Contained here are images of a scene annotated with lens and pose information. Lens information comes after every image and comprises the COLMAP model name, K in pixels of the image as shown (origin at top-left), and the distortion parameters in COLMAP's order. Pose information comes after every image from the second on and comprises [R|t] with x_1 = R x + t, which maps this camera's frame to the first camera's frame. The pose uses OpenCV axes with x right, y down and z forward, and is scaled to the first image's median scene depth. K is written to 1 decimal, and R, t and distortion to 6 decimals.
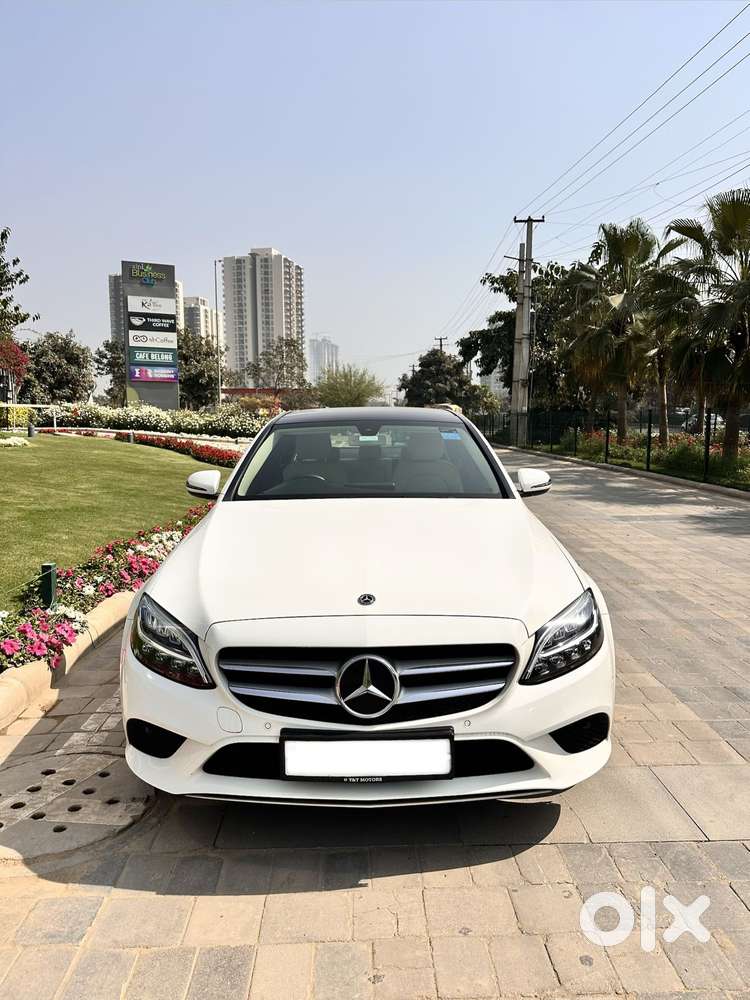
lens RADIAL K [[700.0, 0, 377.7], [0, 700.0, 502.4], [0, 0, 1]] dist [0.032203, -0.040568]
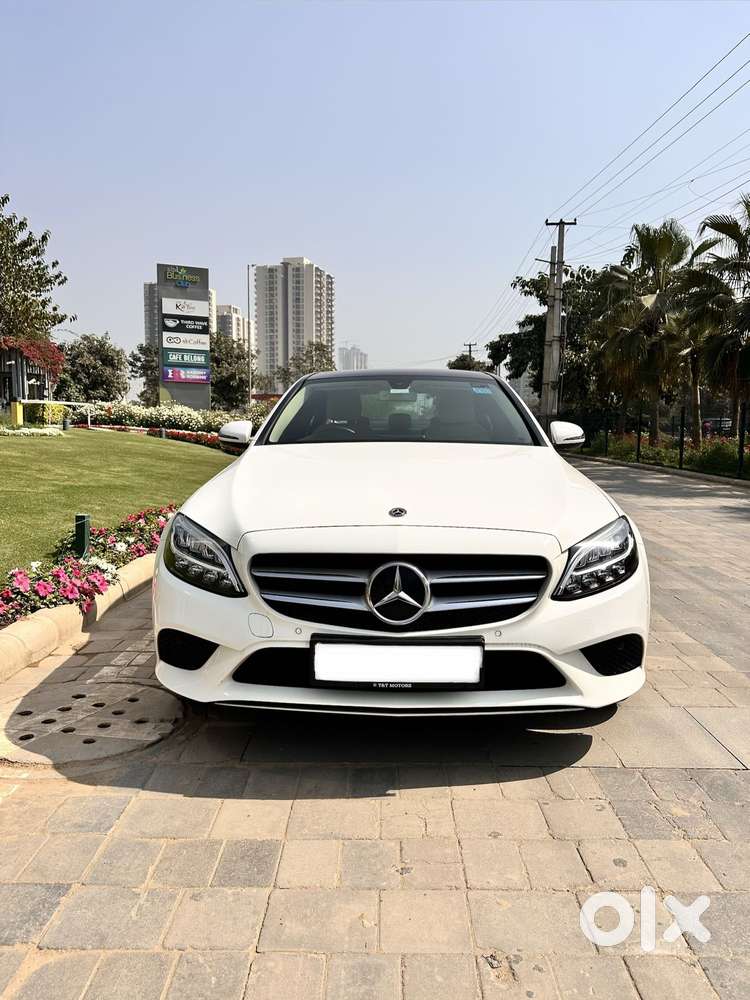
lens RADIAL K [[700.0, 0, 379.1], [0, 700.0, 496.1], [0, 0, 1]] dist [0.032203, -0.040568]
pose [[0.999224, 0.014809, -0.036500, -0.003577], [-0.015534, 0.999686, -0.019667, 0.069184], [0.036198, 0.020218, 0.999140, 0.001674]]
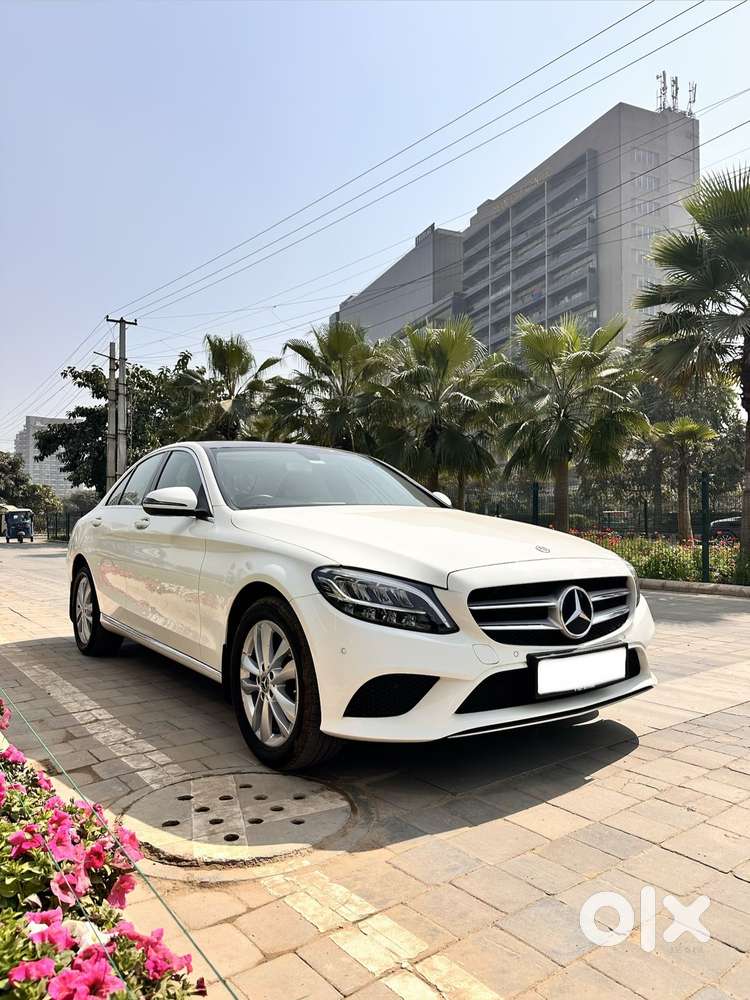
lens RADIAL K [[700.0, 0, 373.3], [0, 700.0, 503.5], [0, 0, 1]] dist [0.032203, -0.040568]
pose [[0.815931, 0.017019, 0.577899, -0.491314], [0.070168, 0.989263, -0.128202, 0.099315], [-0.573876, 0.145153, 0.805976, 0.086372]]
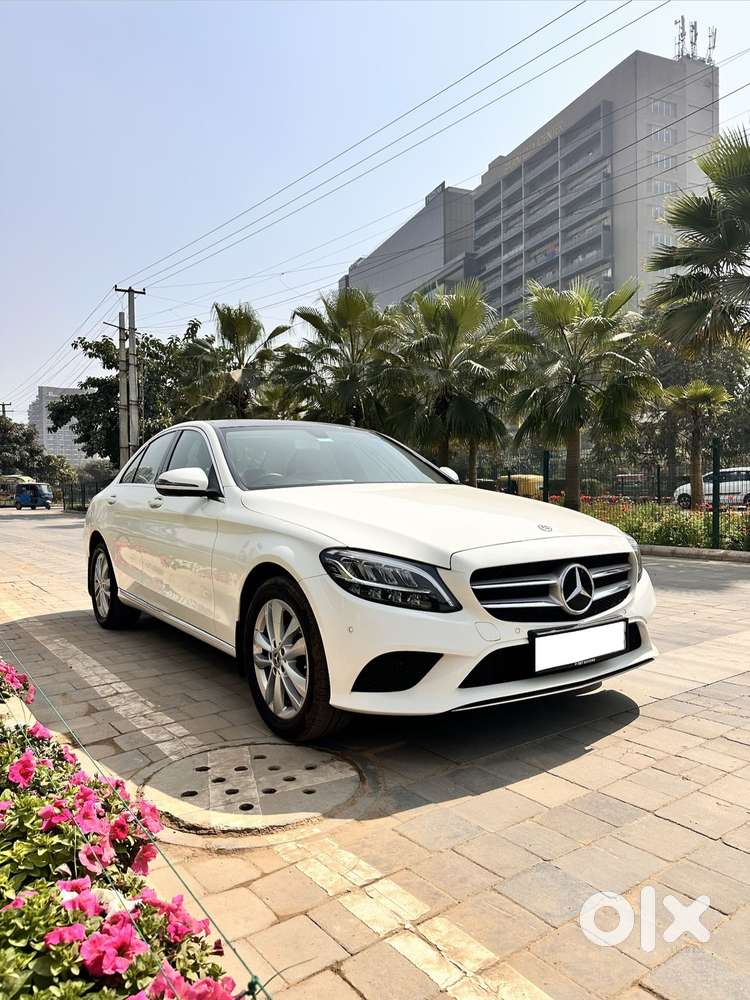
lens RADIAL K [[700.0, 0, 371.8], [0, 700.0, 502.7], [0, 0, 1]] dist [0.032203, -0.040568]
pose [[0.827251, -0.020019, 0.561476, -0.495075], [0.080082, 0.993362, -0.082571, 0.087576], [-0.556096, 0.113271, 0.823363, 0.068367]]
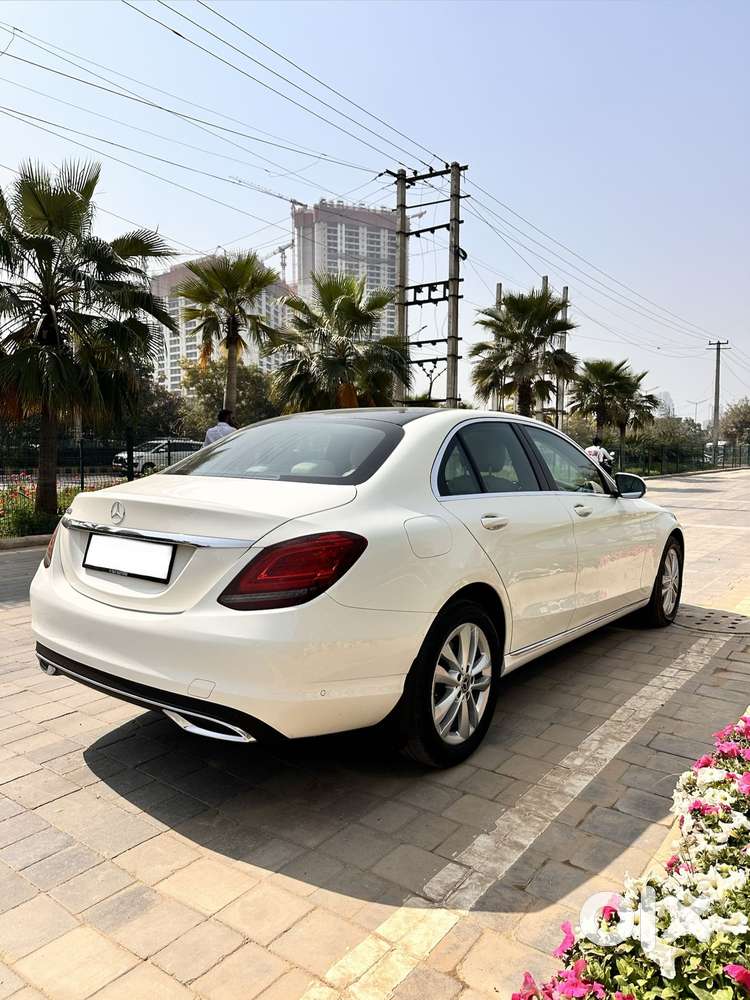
lens RADIAL K [[700.0, 0, 370.0], [0, 700.0, 509.8], [0, 0, 1]] dist [0.032203, -0.040568]
pose [[-0.783565, -0.046039, 0.619602, -0.529669], [0.077062, 0.982349, 0.170448, -0.177394], [-0.616513, 0.181305, -0.766186, 1.813393]]
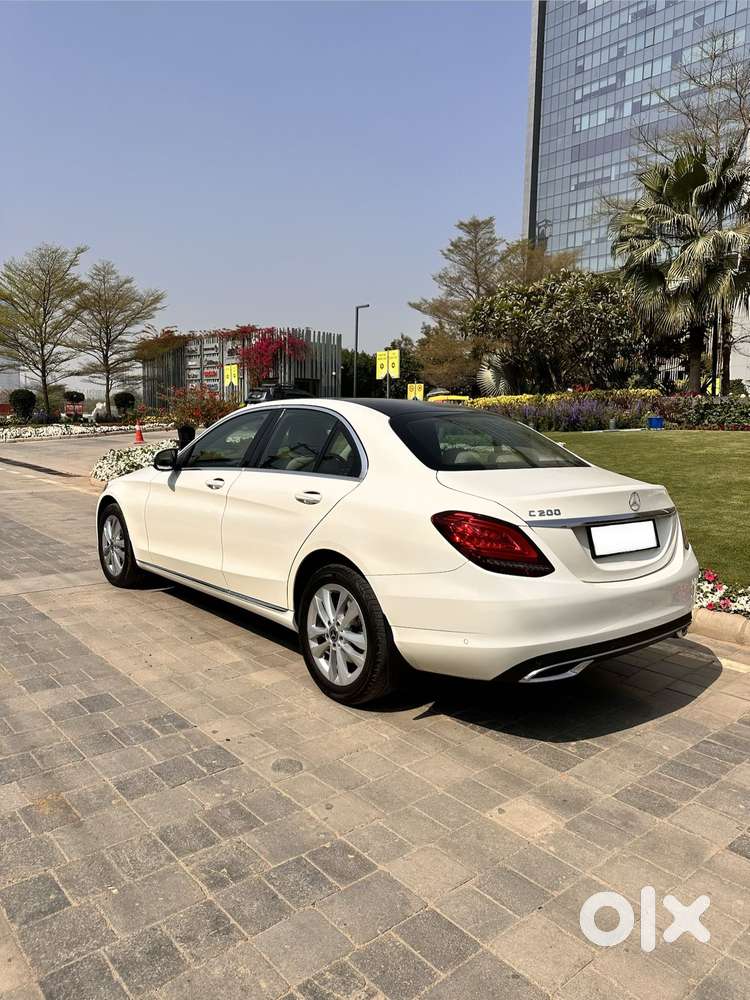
lens RADIAL K [[700.0, 0, 371.3], [0, 700.0, 502.9], [0, 0, 1]] dist [0.032203, -0.040568]
pose [[-0.771208, 0.062334, -0.633524, 0.620422], [-0.094557, 0.972937, 0.210837, -0.213181], [0.629521, 0.222503, -0.744443, 1.854844]]
